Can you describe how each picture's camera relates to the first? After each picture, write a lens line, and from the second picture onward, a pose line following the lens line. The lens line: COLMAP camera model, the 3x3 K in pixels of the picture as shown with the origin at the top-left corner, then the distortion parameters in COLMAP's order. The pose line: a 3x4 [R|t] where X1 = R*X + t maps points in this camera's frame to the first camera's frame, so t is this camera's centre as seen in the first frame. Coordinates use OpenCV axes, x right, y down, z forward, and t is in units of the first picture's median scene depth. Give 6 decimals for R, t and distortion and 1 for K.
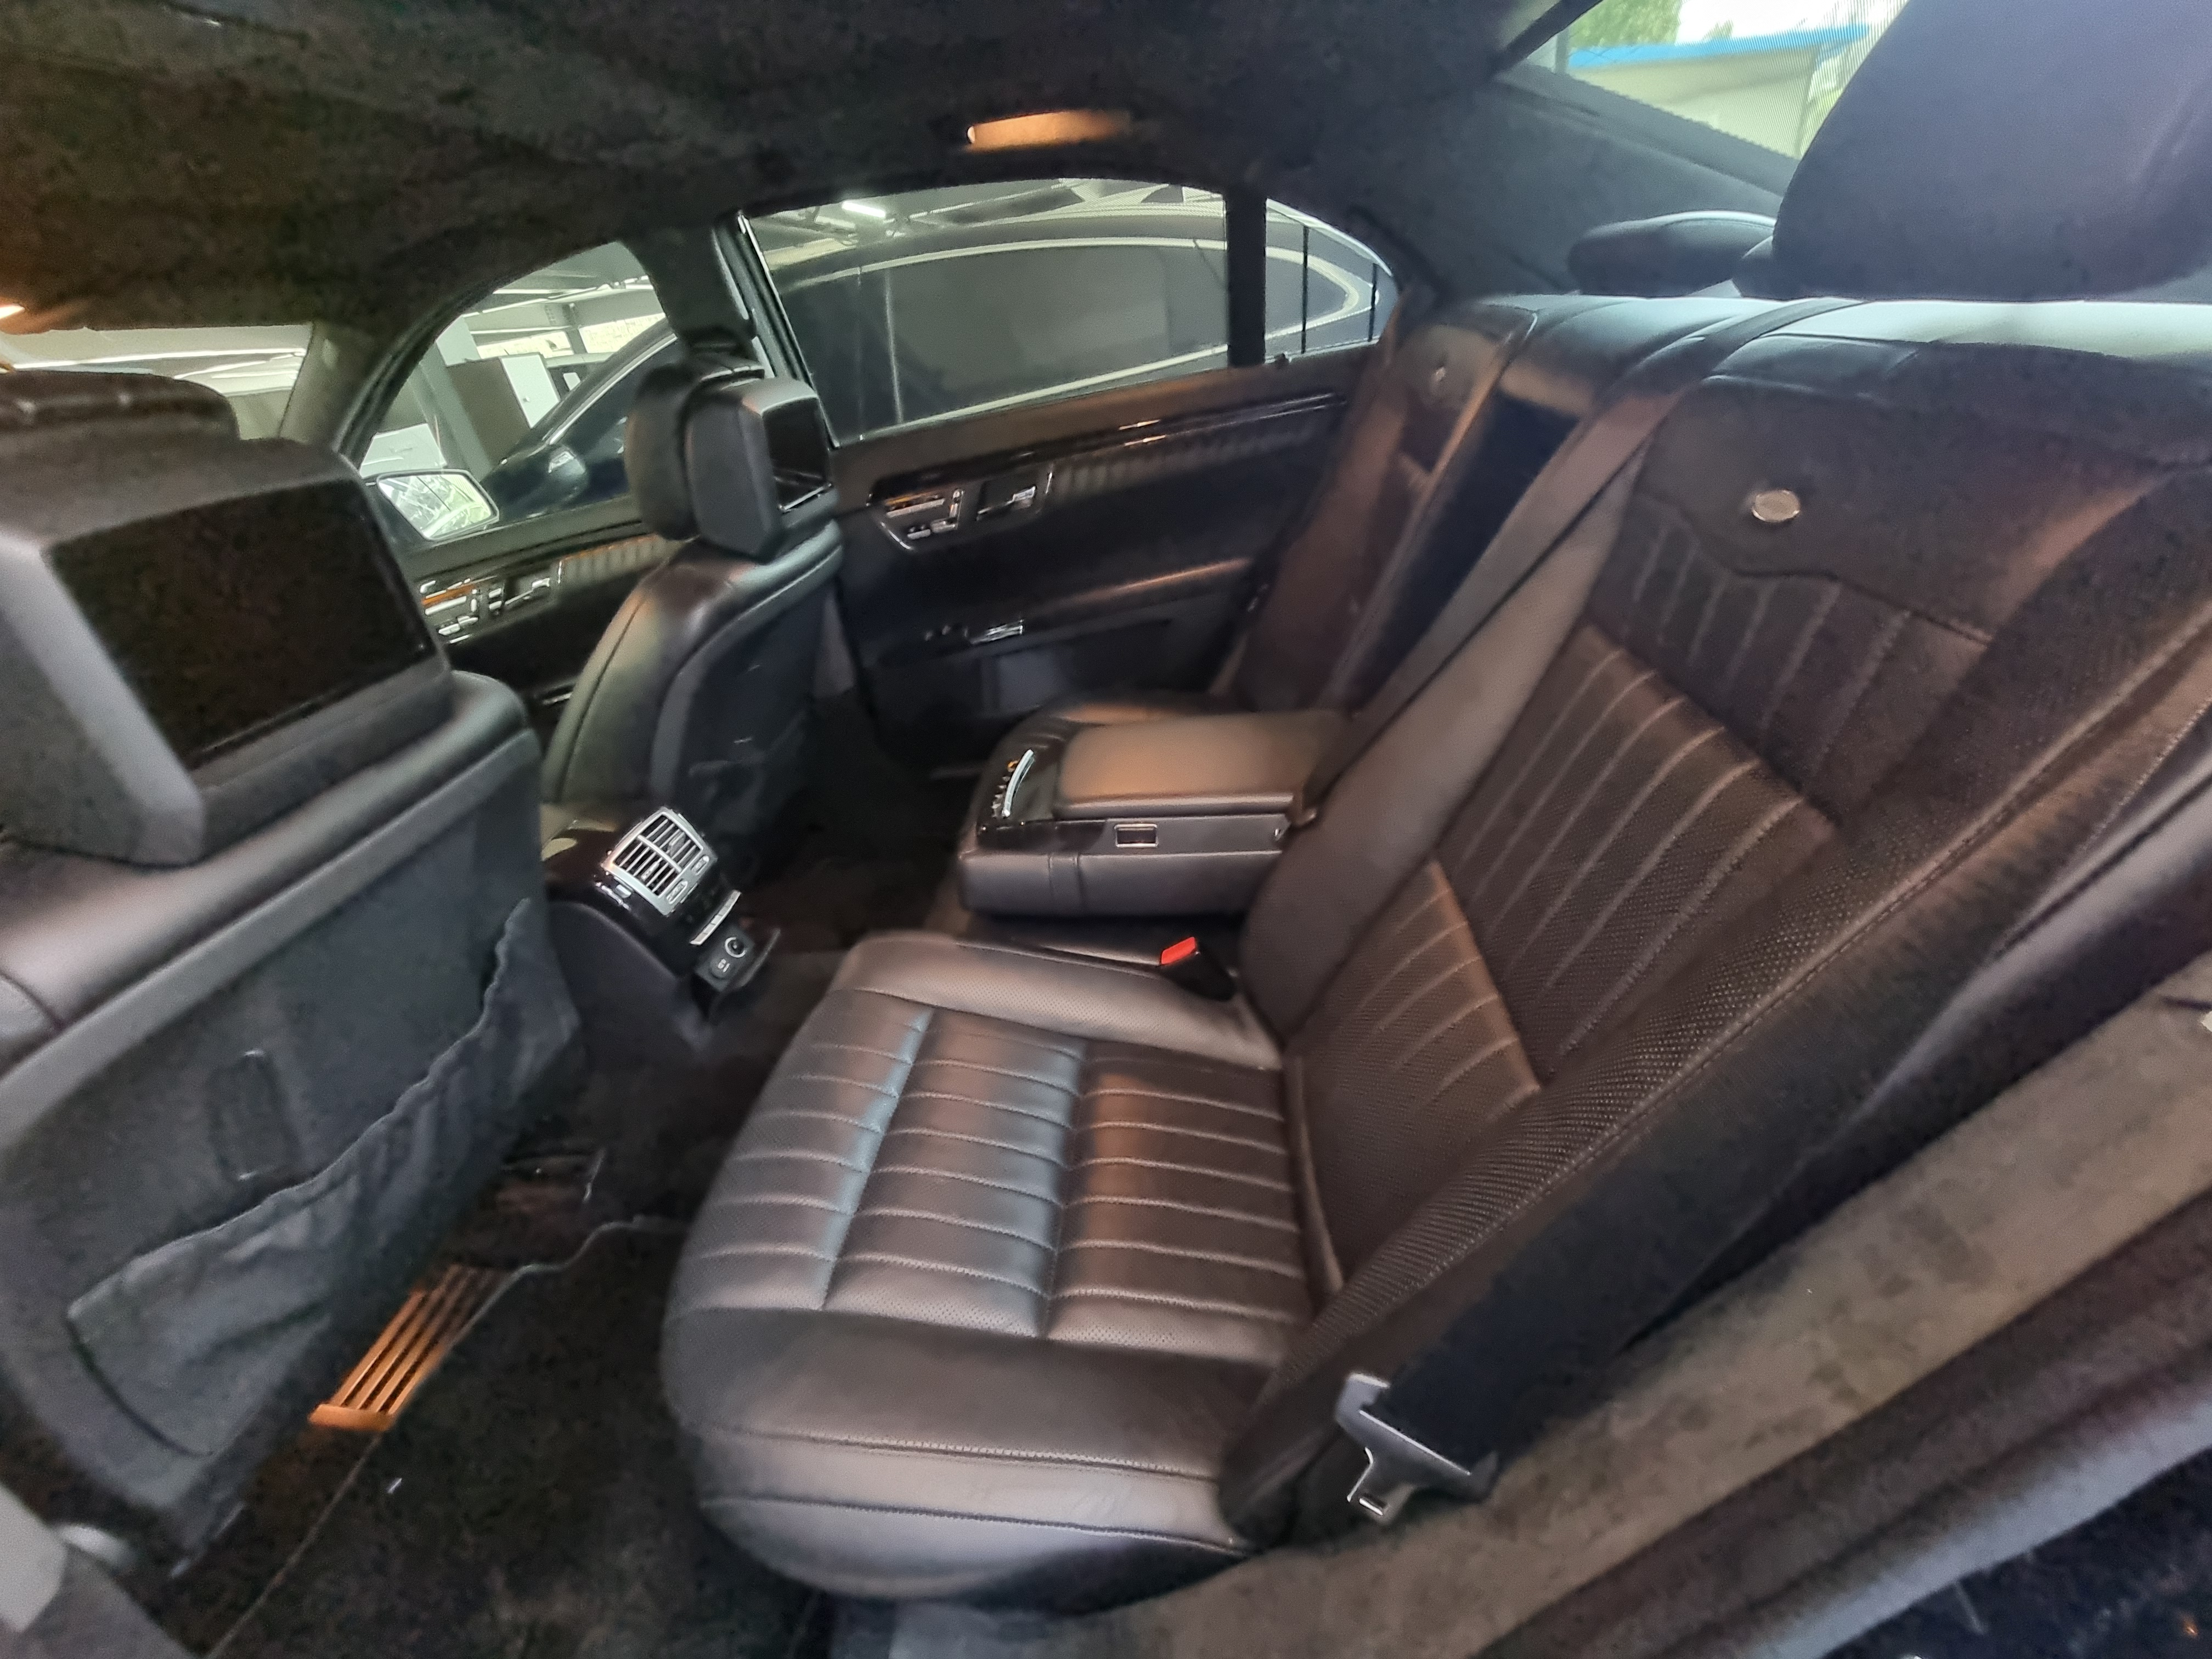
lens RADIAL K [[906.3, 0, 1103.9], [0, 906.3, 833.9], [0, 0, 1]] dist [-0.004520, 0.000335]
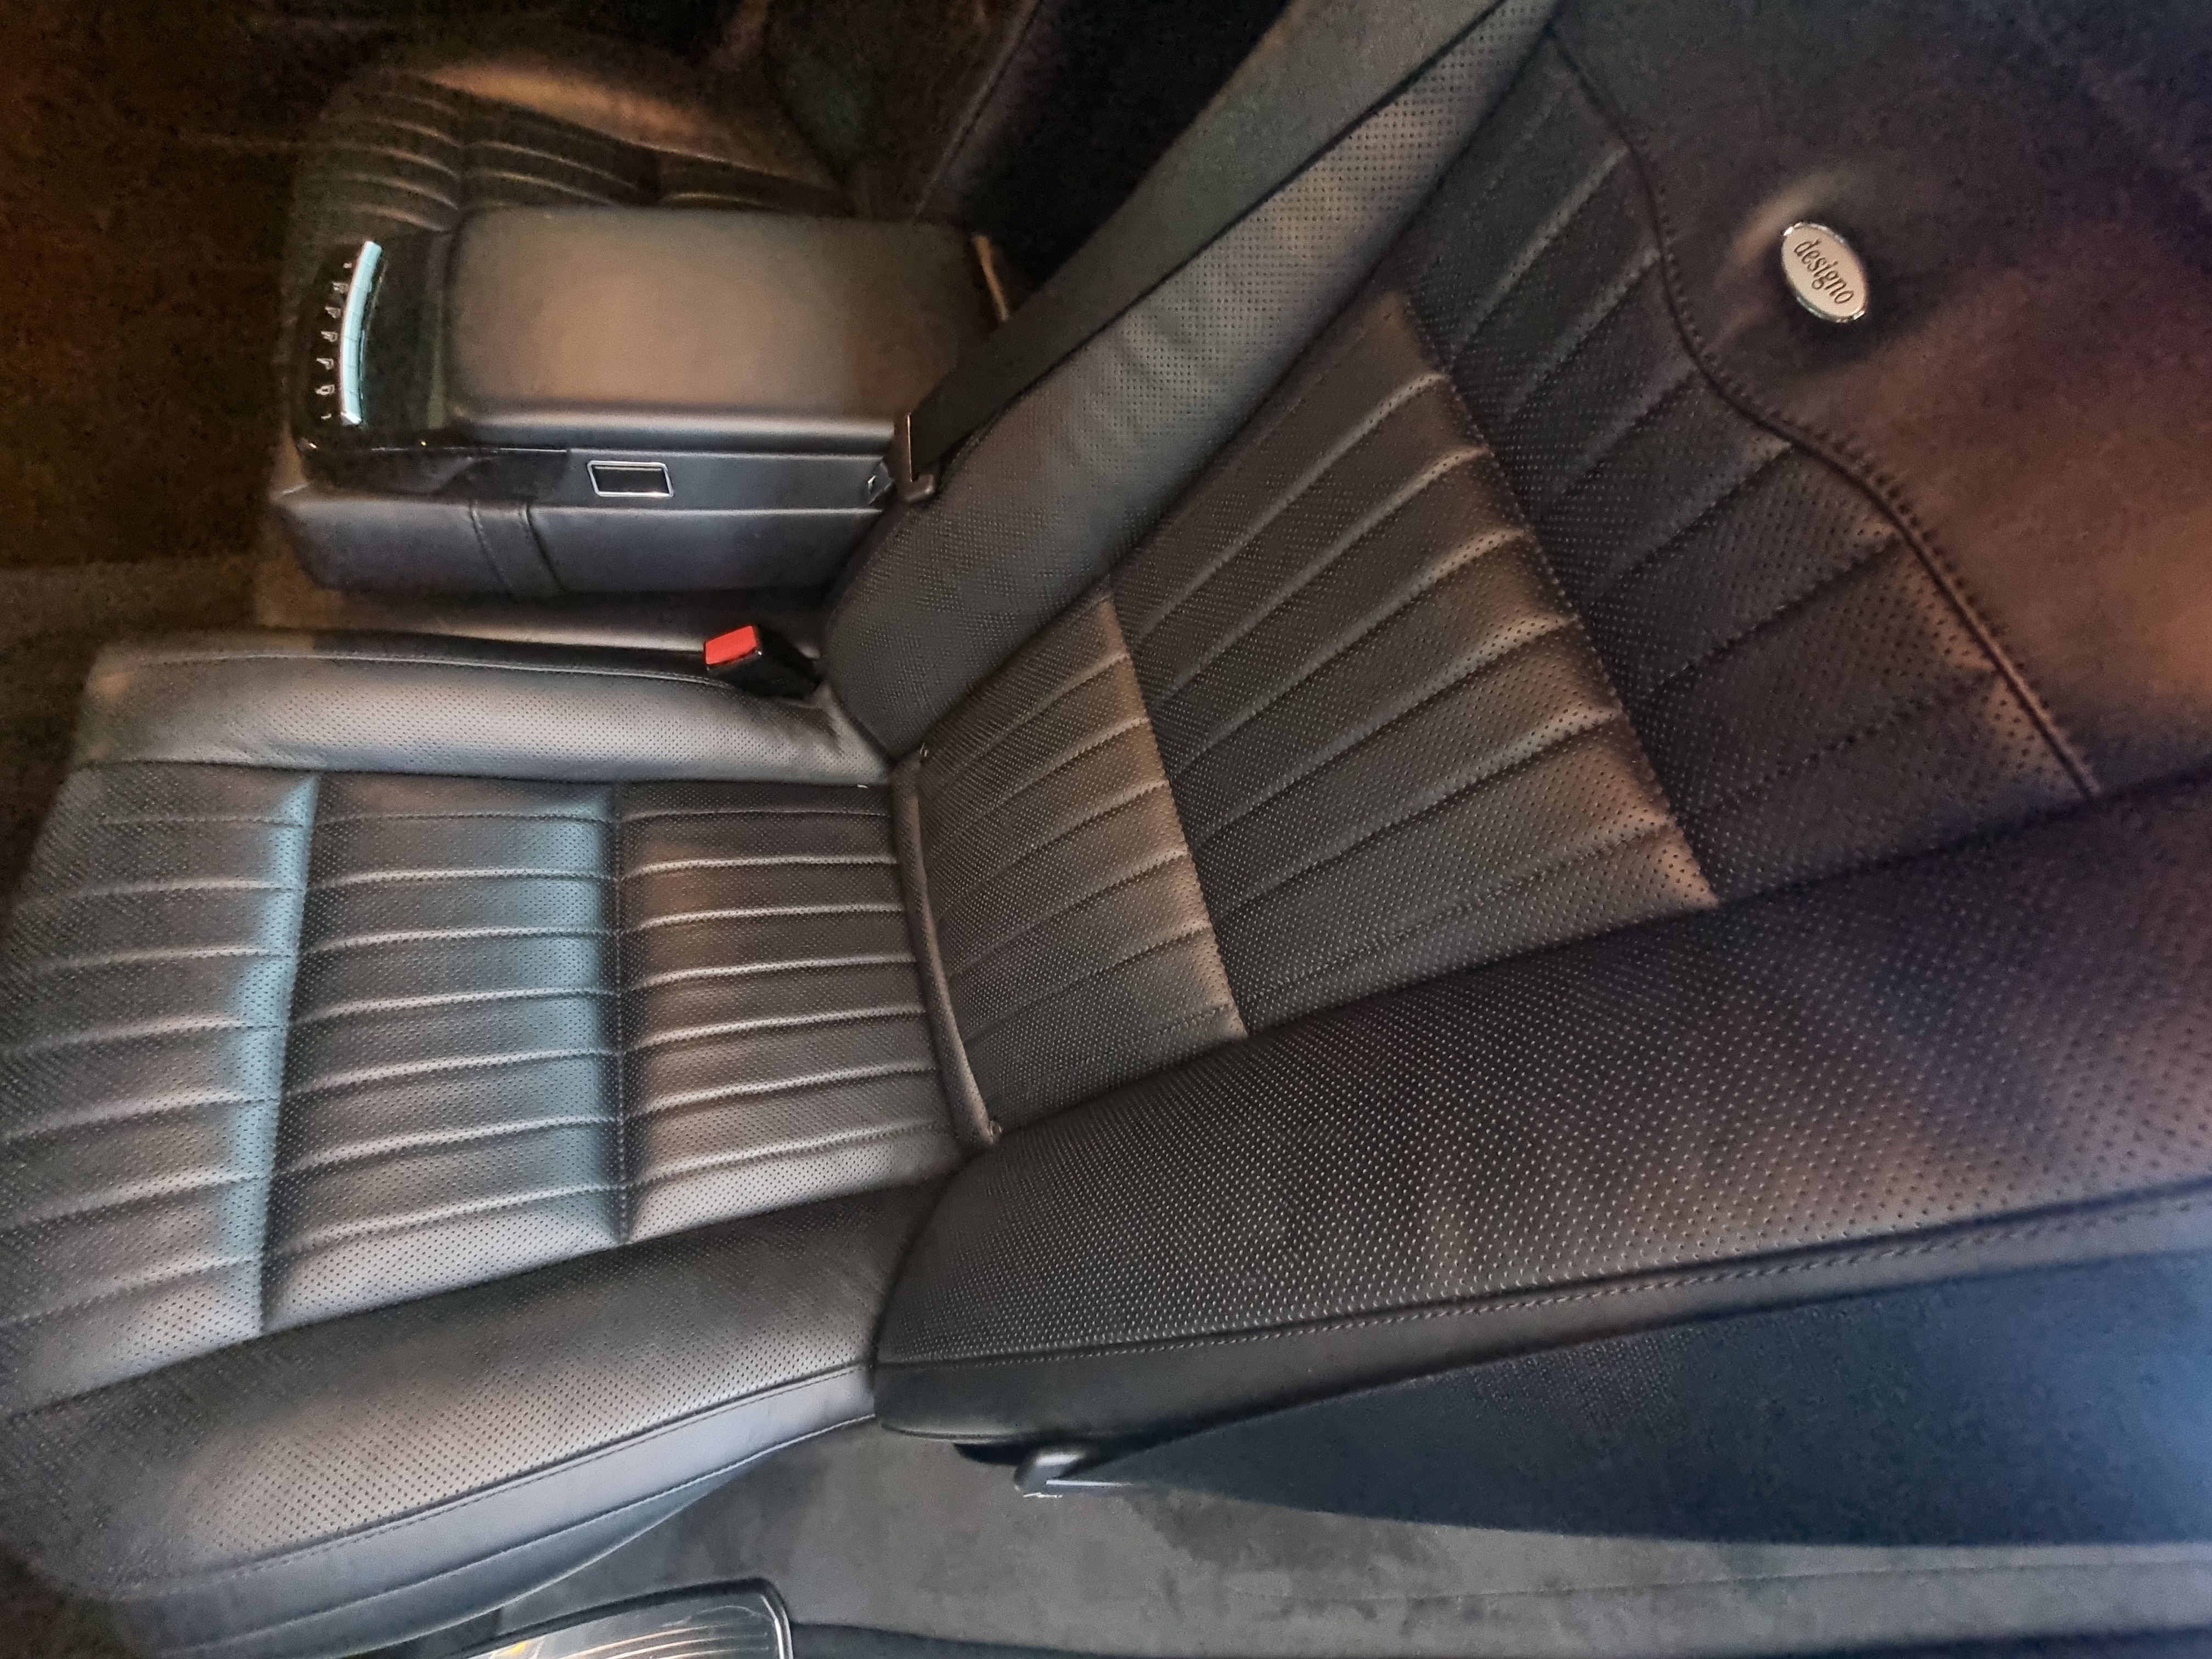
lens RADIAL K [[906.3, 0, 1106.1], [0, 906.3, 821.3], [0, 0, 1]] dist [-0.004520, 0.000335]
pose [[0.898917, -0.162318, 0.406942, 0.042317], [-0.106690, 0.819775, 0.562660, -0.201930], [-0.424931, -0.549201, 0.719591, 0.350436]]
